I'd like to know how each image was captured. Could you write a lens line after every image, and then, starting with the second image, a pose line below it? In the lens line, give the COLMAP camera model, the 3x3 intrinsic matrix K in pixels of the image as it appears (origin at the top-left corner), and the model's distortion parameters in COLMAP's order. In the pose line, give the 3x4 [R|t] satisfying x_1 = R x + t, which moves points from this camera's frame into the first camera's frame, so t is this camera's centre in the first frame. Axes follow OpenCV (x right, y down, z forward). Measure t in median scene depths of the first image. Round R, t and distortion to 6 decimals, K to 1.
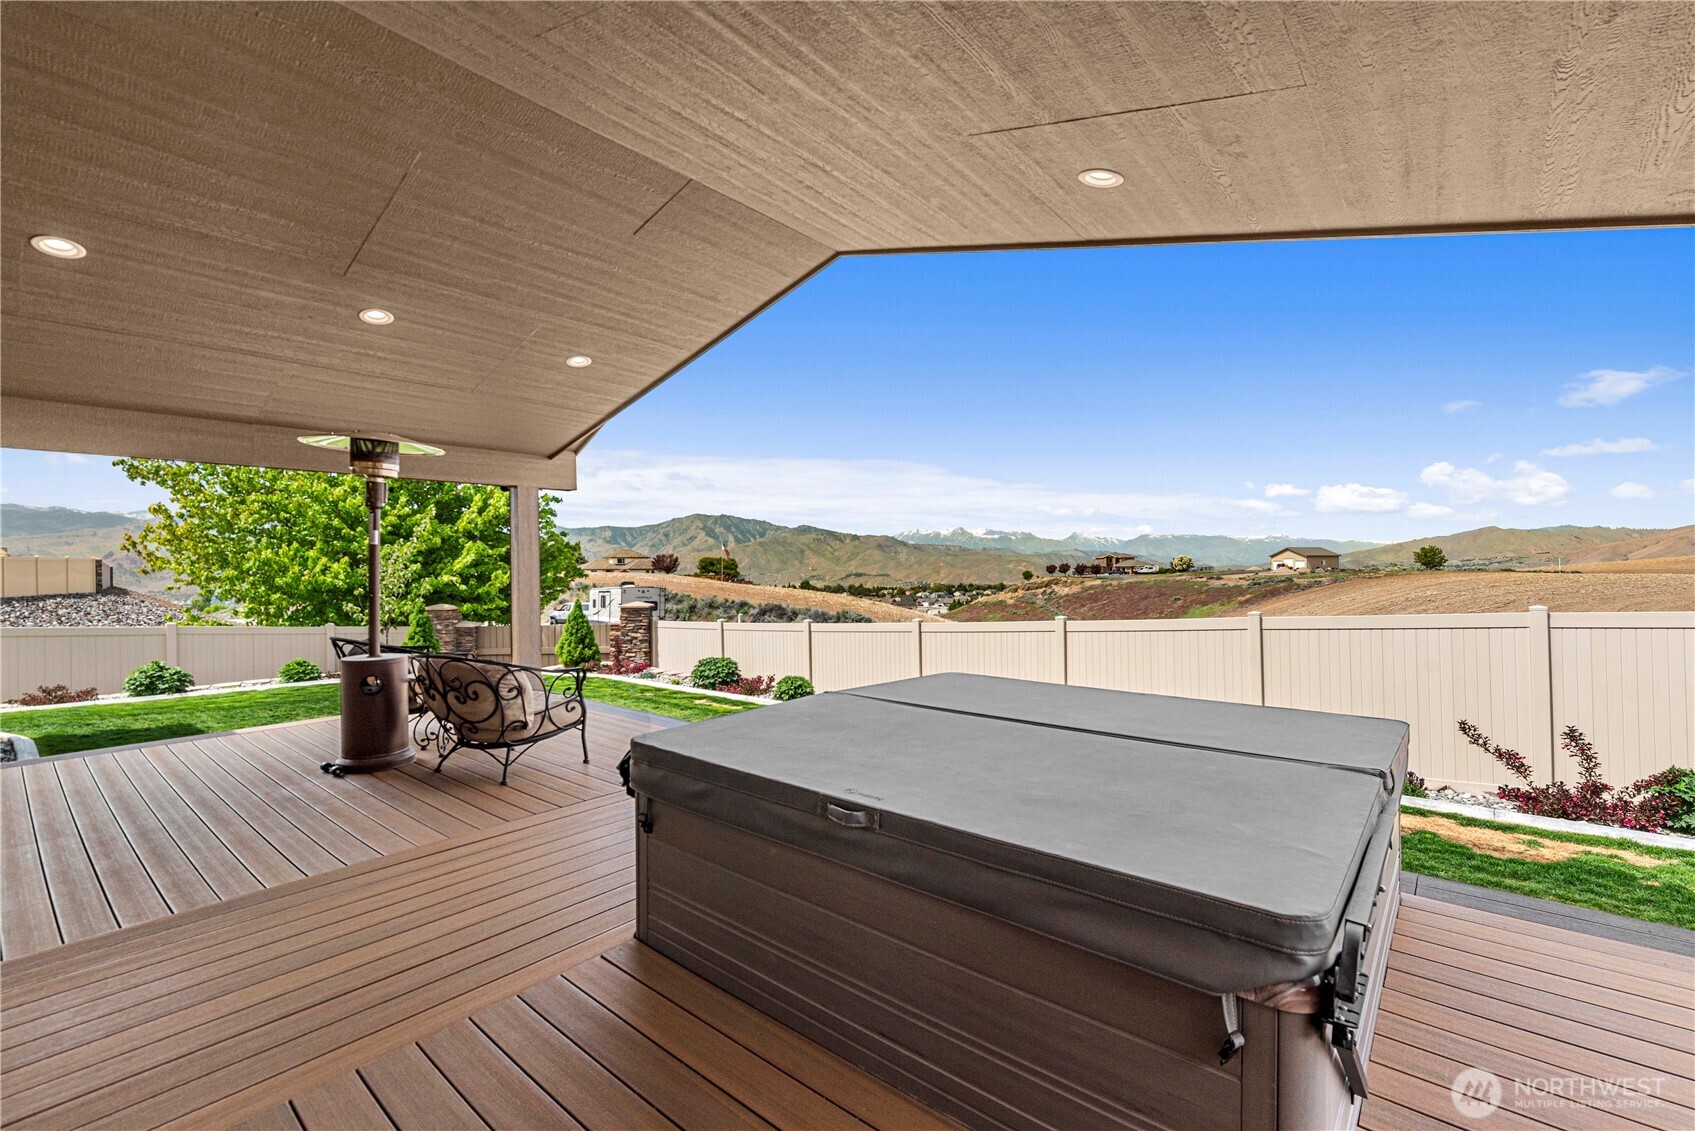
lens RADIAL K [[729.5, 0, 859.3], [0, 729.5, 573.2], [0, 0, 1]] dist [0.001708, -0.000317]
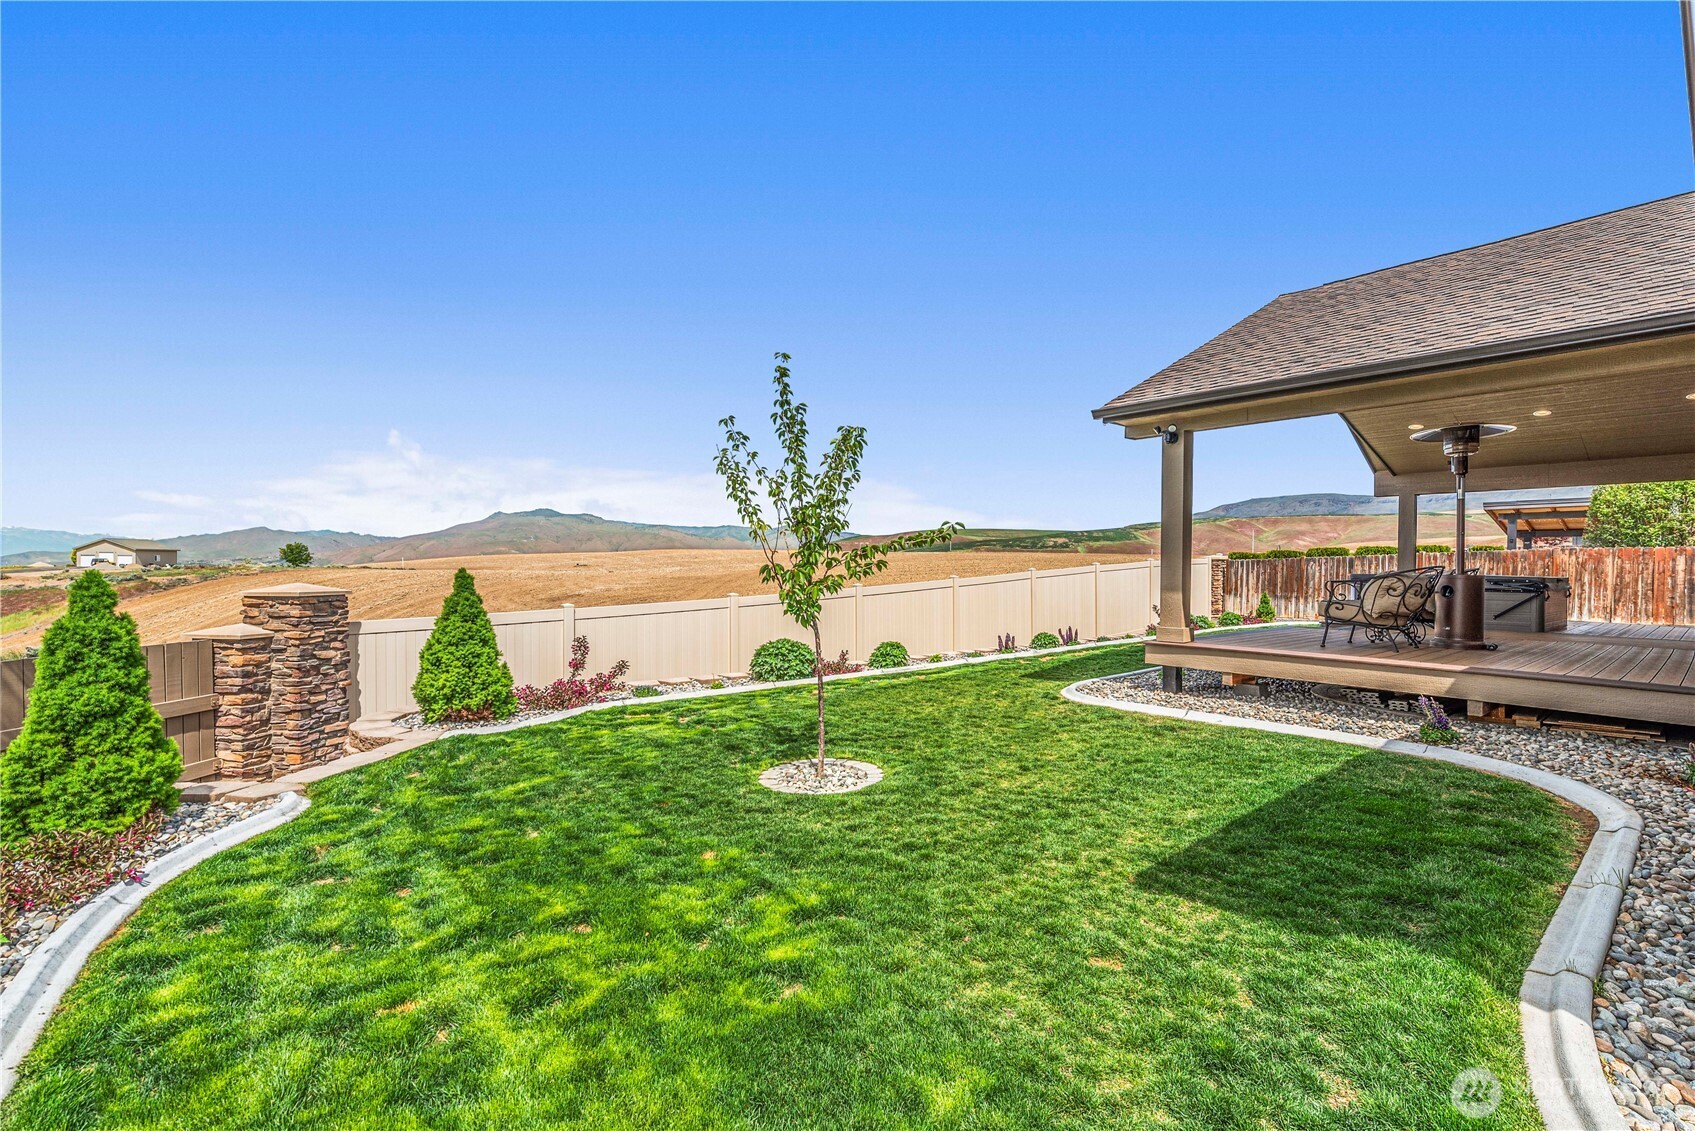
lens RADIAL K [[740.0, 0, 859.9], [0, 740.0, 579.9], [0, 0, 1]] dist [0.000799, -0.000320]
pose [[0.174586, -0.011017, 0.984580, -0.260929], [0.001783, 0.999939, 0.010873, 0.011860], [-0.984640, -0.000143, 0.174595, 0.213891]]
